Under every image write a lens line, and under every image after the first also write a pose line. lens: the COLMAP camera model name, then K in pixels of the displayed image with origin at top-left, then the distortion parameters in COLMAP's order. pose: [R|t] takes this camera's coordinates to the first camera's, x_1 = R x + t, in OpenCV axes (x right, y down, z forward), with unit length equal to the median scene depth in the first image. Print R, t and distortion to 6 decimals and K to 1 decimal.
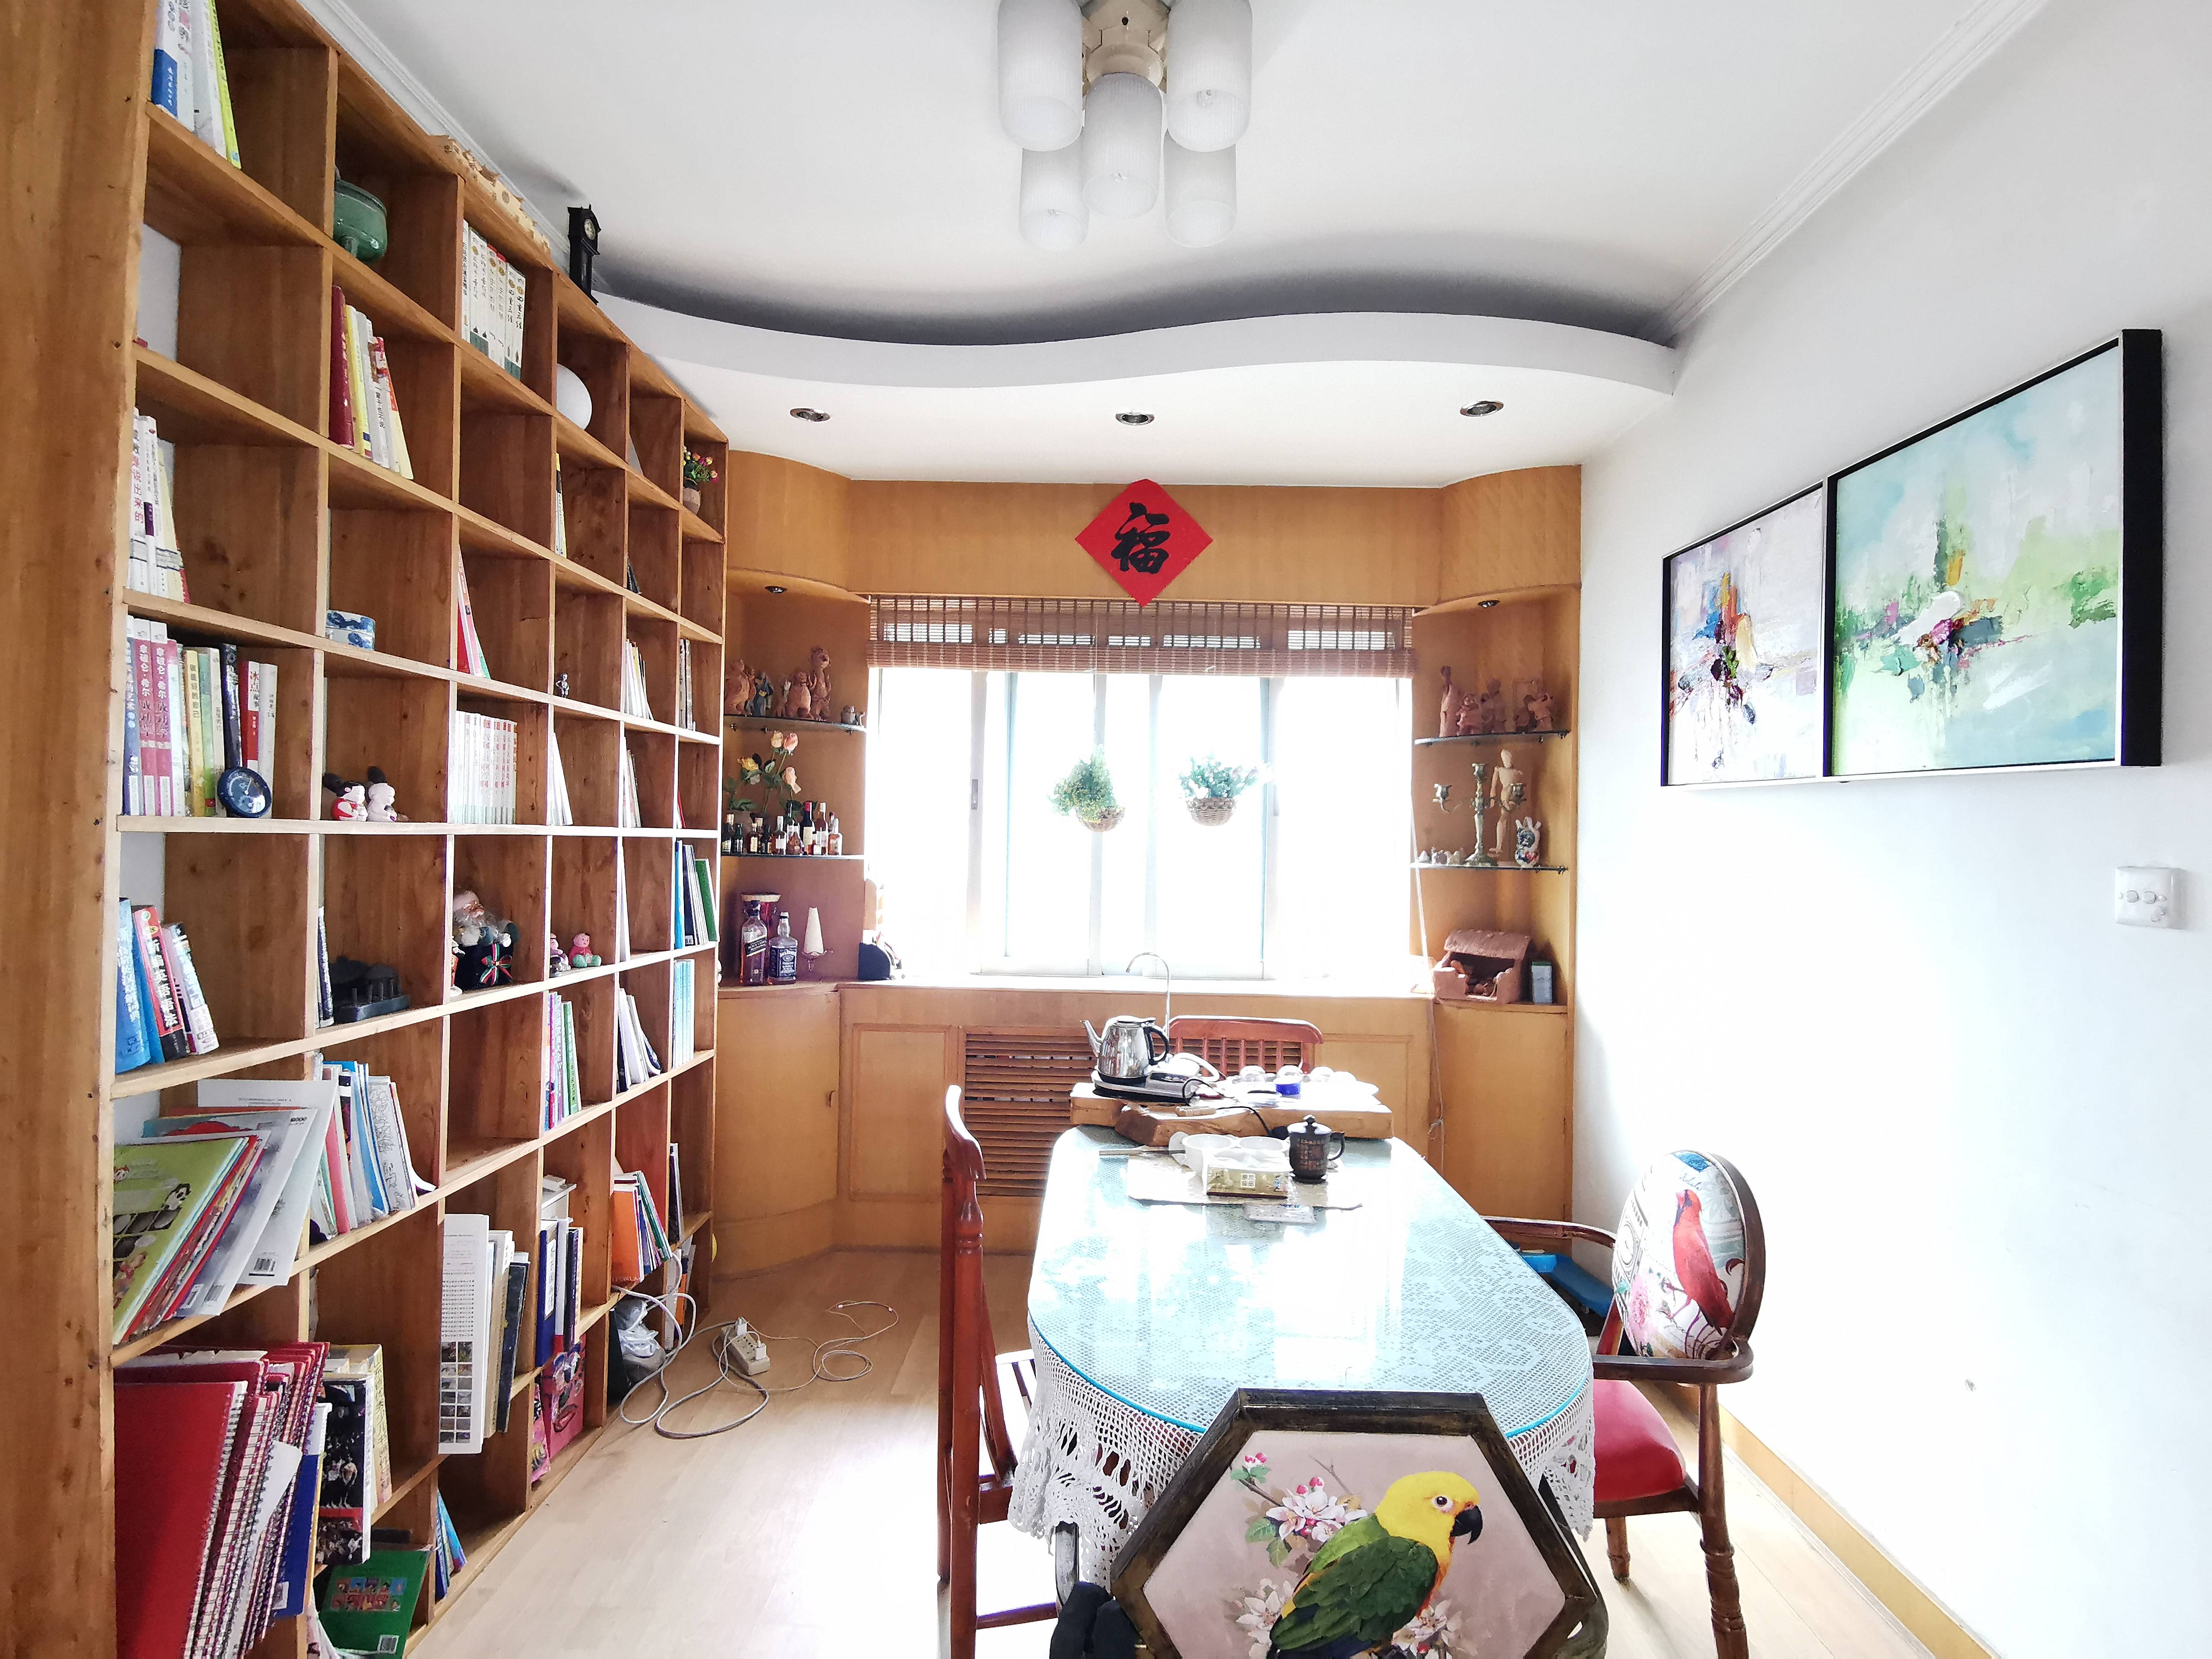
lens RADIAL K [[1021.2, 0, 1111.3], [0, 1021.2, 821.9], [0, 0, 1]] dist [0.000183, -0.000009]
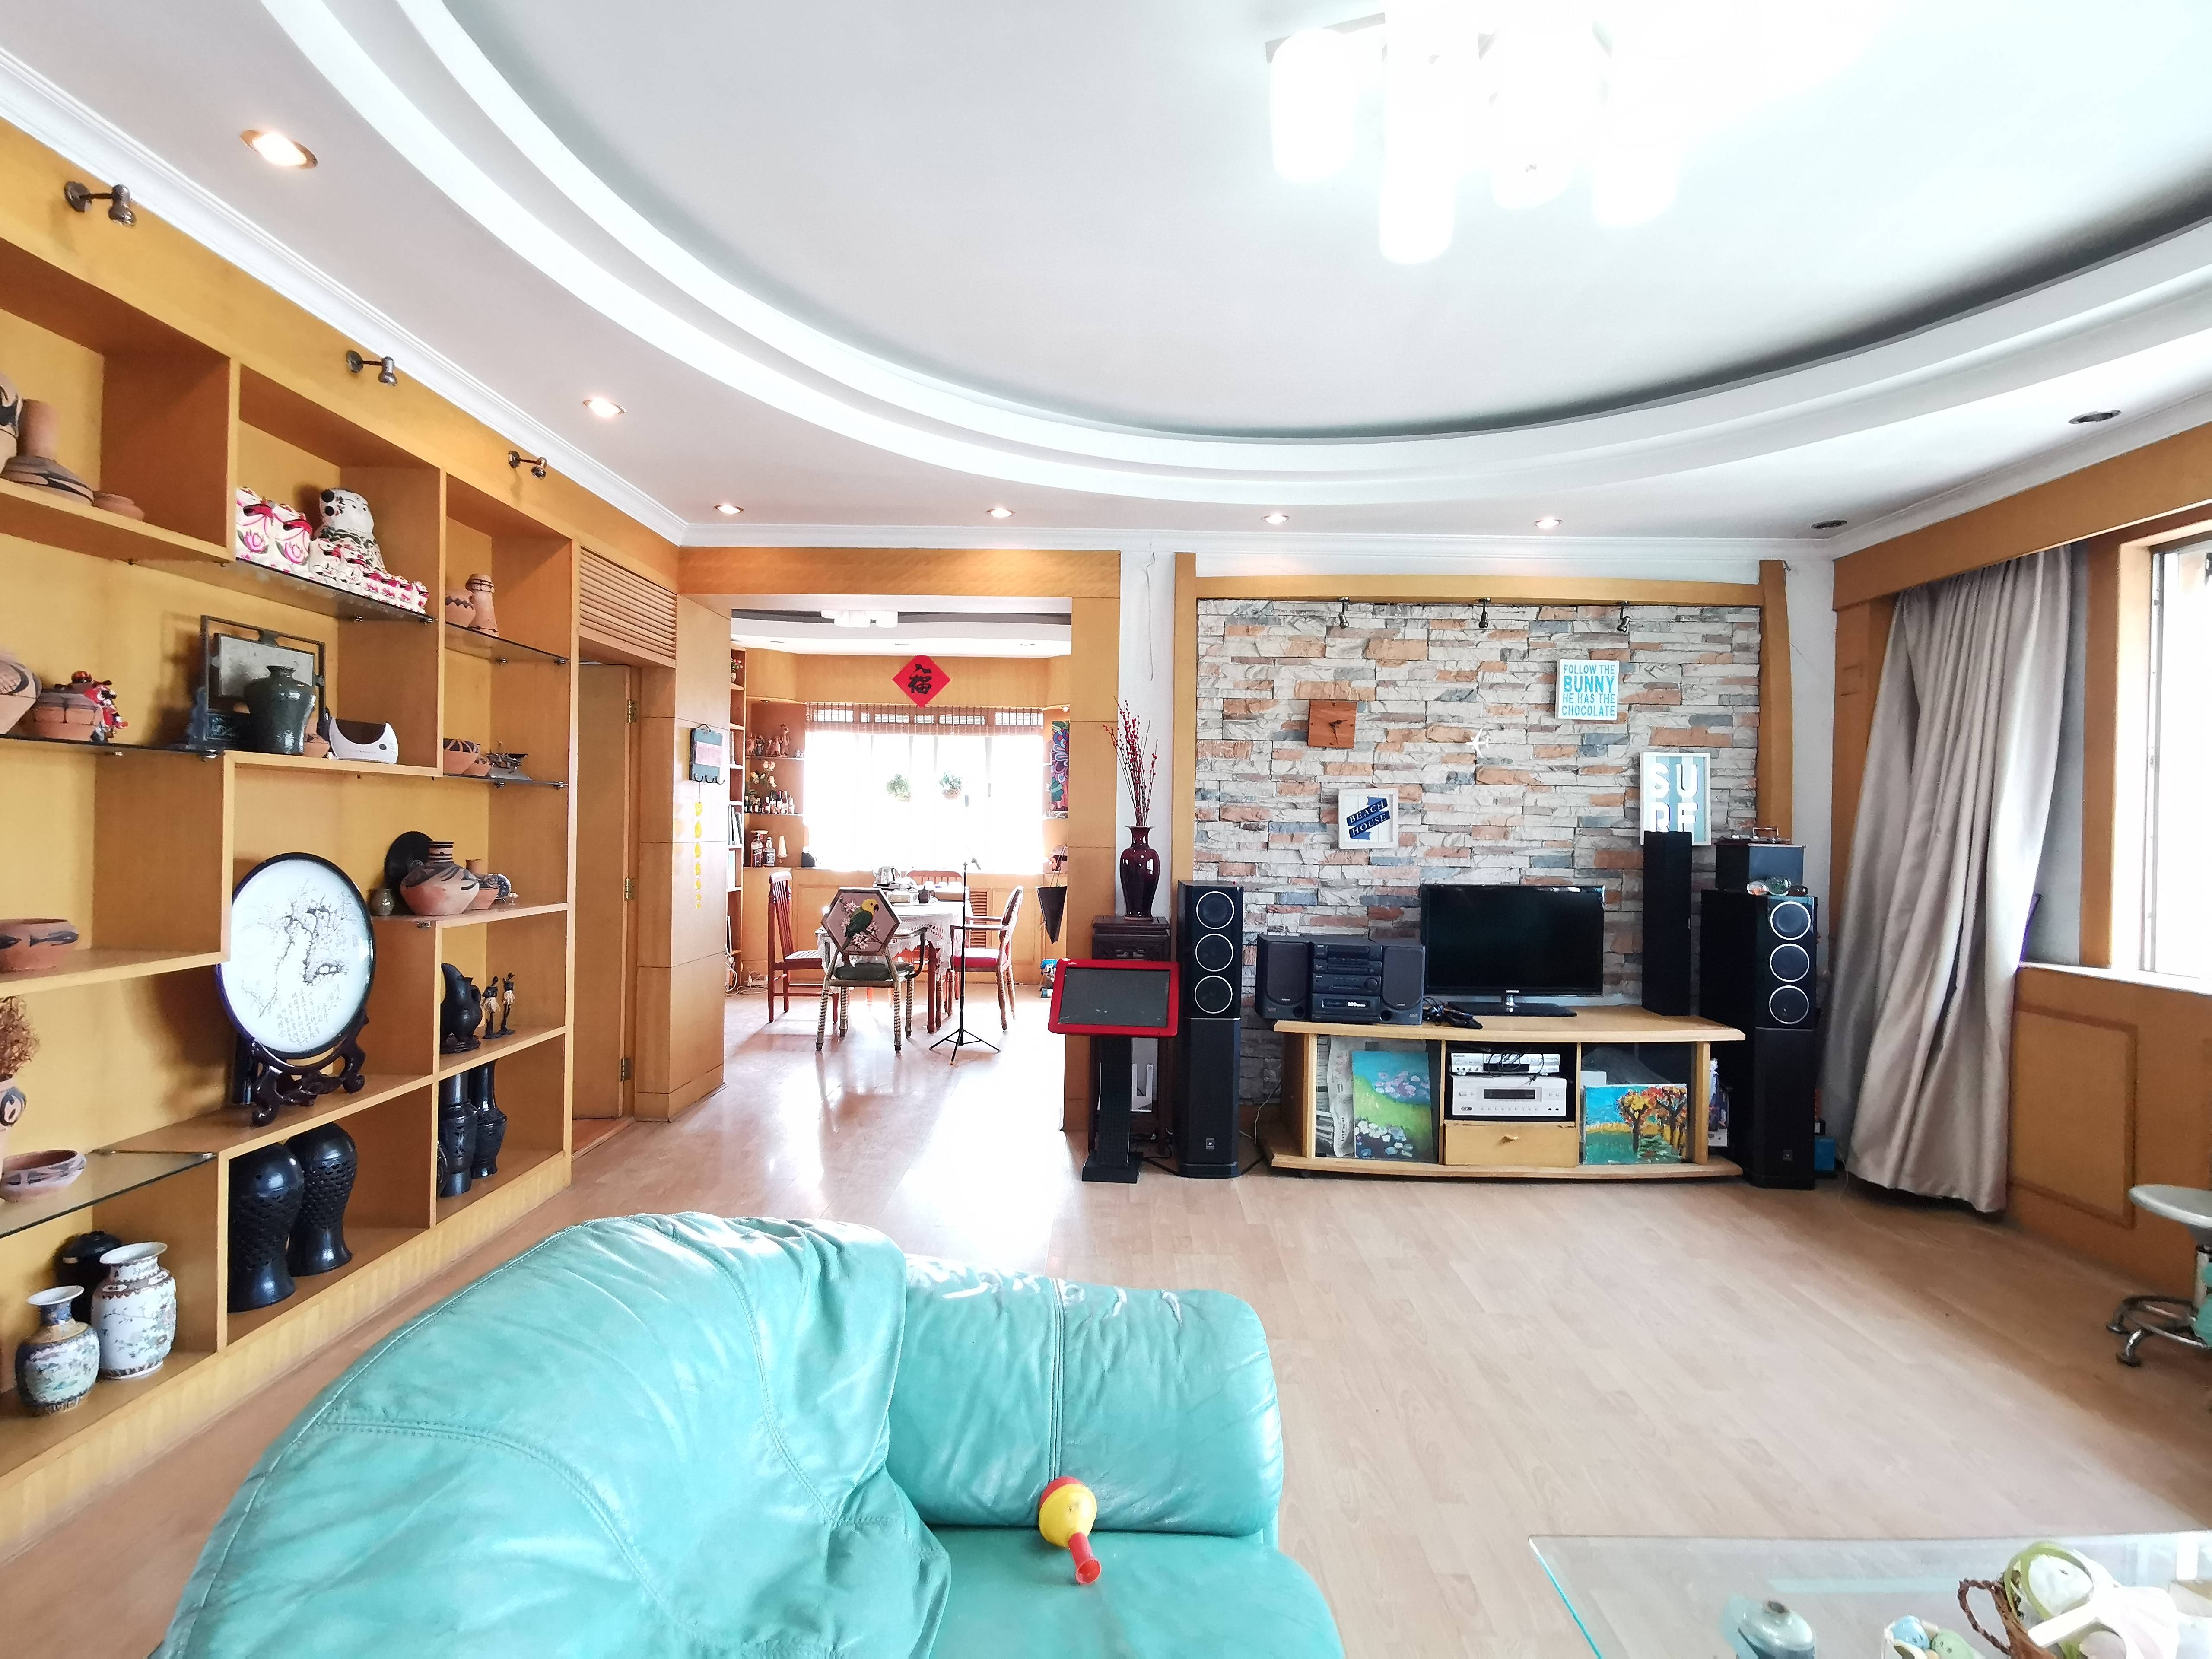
lens RADIAL K [[1021.2, 0, 1104.3], [0, 1021.2, 834.5], [0, 0, 1]] dist [0.000183, -0.000009]
pose [[0.999987, 0.003817, 0.003426, 0.440189], [-0.003902, 0.999673, 0.025286, 0.018025], [-0.003328, -0.025299, 0.999674, -1.342979]]
